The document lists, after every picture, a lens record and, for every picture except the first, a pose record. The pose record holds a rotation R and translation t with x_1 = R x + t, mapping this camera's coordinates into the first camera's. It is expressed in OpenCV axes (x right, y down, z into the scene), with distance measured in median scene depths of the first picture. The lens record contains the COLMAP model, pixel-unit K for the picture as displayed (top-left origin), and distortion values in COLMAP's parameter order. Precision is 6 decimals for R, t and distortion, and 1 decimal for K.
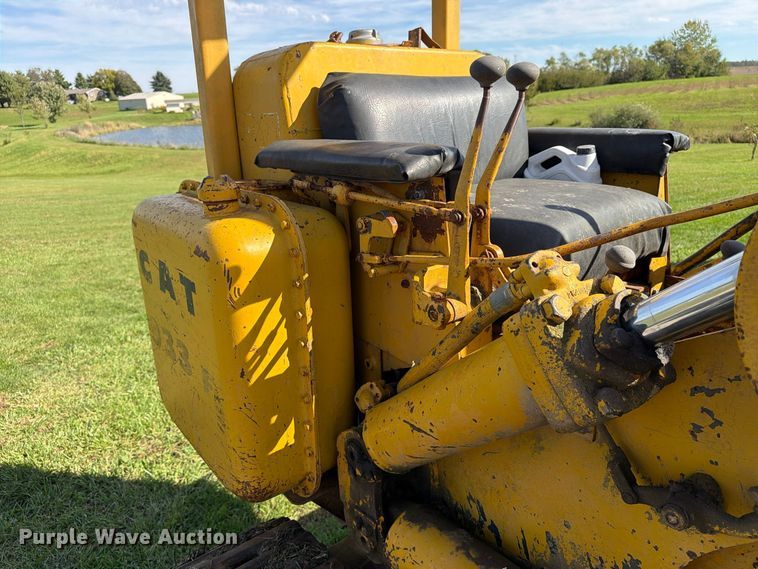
lens RADIAL K [[548.8, 0, 377.6], [0, 548.8, 283.1], [0, 0, 1]] dist [0.032703, -0.037671]
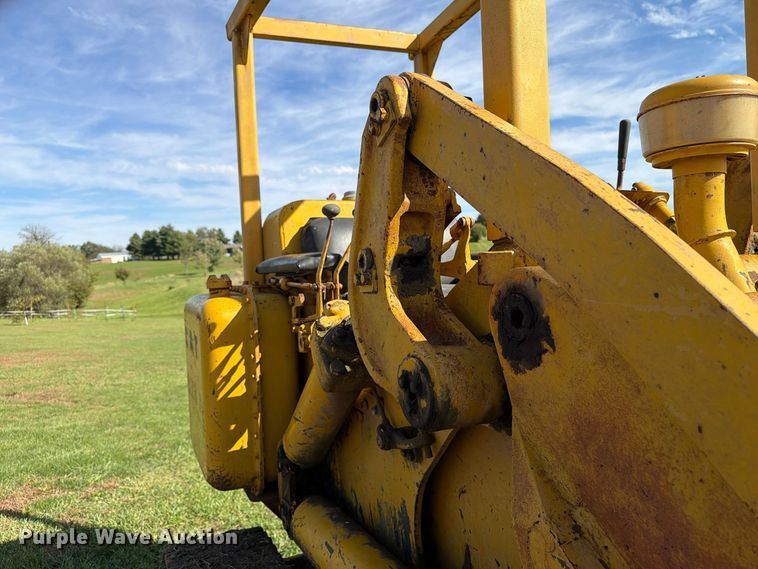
lens RADIAL K [[547.5, 0, 379.0], [0, 547.5, 287.5], [0, 0, 1]] dist [0.034688, -0.046849]
pose [[0.976432, 0.000837, -0.215822, 0.523036], [-0.054664, 0.968344, -0.243559, 0.215486], [0.208786, 0.249617, 0.945568, -0.446008]]
